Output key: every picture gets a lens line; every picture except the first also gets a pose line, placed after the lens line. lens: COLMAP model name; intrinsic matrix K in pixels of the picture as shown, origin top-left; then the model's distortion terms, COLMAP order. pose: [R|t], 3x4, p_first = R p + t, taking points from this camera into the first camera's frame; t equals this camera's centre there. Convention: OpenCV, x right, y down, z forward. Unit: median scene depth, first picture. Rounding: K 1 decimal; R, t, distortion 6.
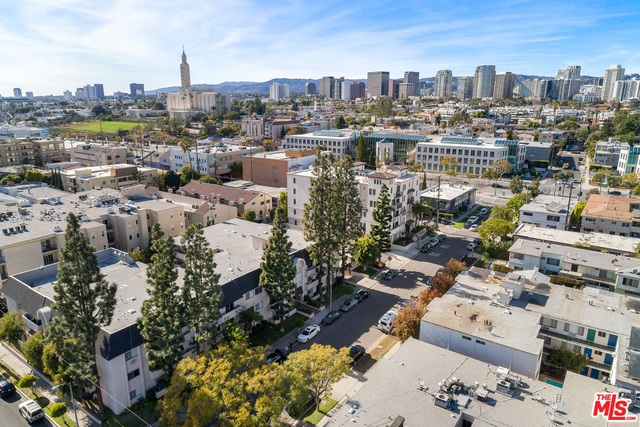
lens RADIAL K [[433.4, 0, 320.0], [0, 433.4, 213.5], [0, 0, 1]] dist [0.001058, 0.000502]
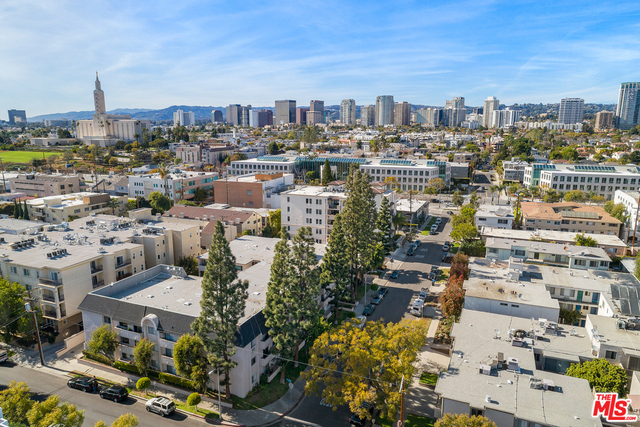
lens RADIAL K [[434.2, 0, 320.1], [0, 434.2, 231.5], [0, 0, 1]] dist [-0.001776, 0.002296]
pose [[0.974103, -0.055245, 0.219251, -0.116767], [0.059896, 0.998098, -0.014616, 0.013224], [-0.218027, 0.027370, 0.975559, -0.039766]]
